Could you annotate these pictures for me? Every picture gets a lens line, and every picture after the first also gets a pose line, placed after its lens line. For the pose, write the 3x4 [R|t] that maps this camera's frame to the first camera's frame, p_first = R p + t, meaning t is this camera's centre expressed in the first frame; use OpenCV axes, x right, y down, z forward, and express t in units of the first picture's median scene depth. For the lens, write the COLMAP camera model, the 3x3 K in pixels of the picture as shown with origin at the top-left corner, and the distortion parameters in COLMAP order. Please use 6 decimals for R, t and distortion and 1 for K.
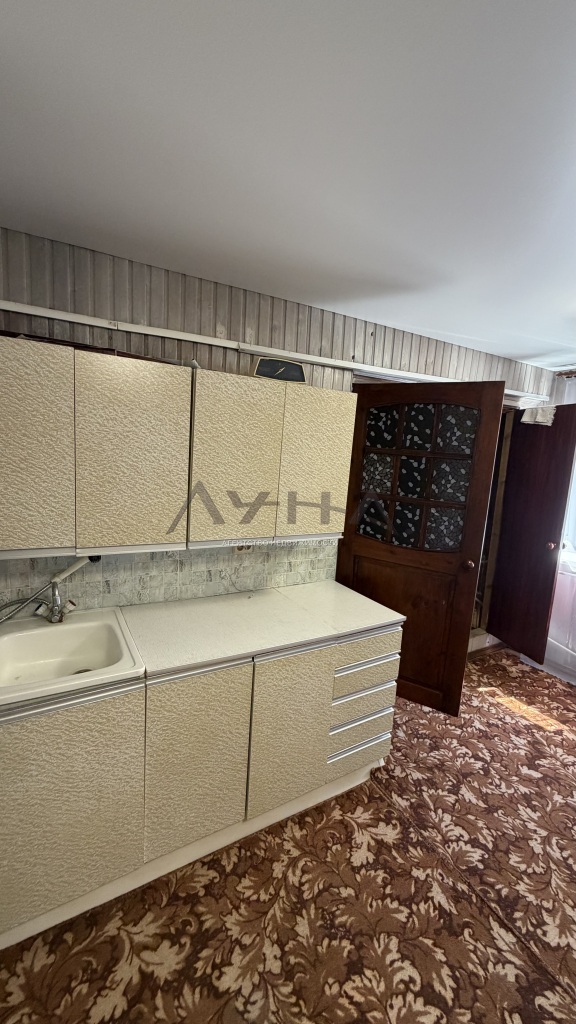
lens RADIAL K [[410.0, 0, 284.6], [0, 410.0, 507.4], [0, 0, 1]] dist [-0.001914, 0.000112]
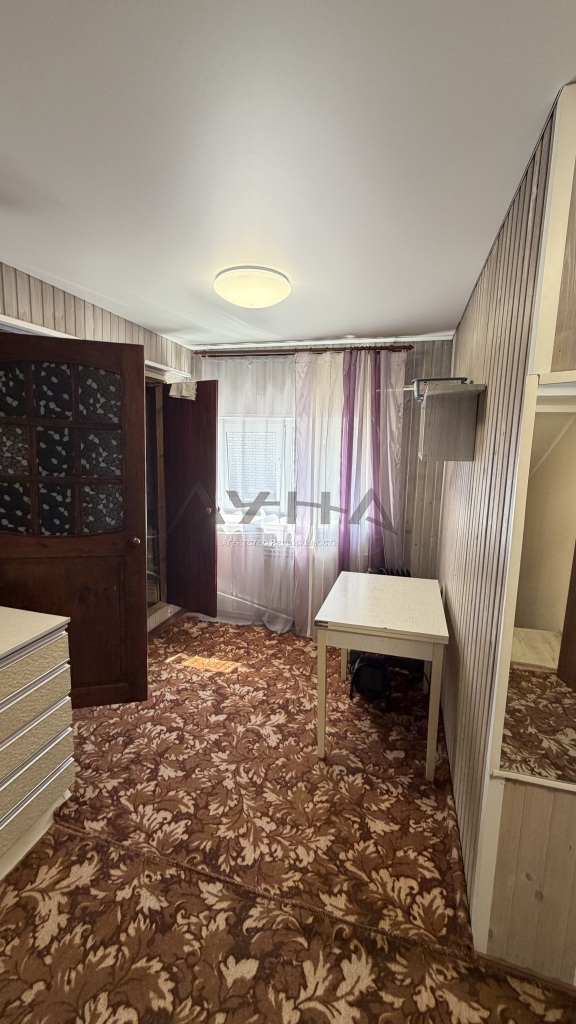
lens RADIAL K [[410.0, 0, 289.6], [0, 410.0, 506.6], [0, 0, 1]] dist [-0.001914, 0.000112]
pose [[0.714922, -0.138786, 0.685292, 0.068190], [0.110201, 0.990219, 0.085574, 0.017985], [-0.690465, 0.014341, 0.723224, 0.070937]]
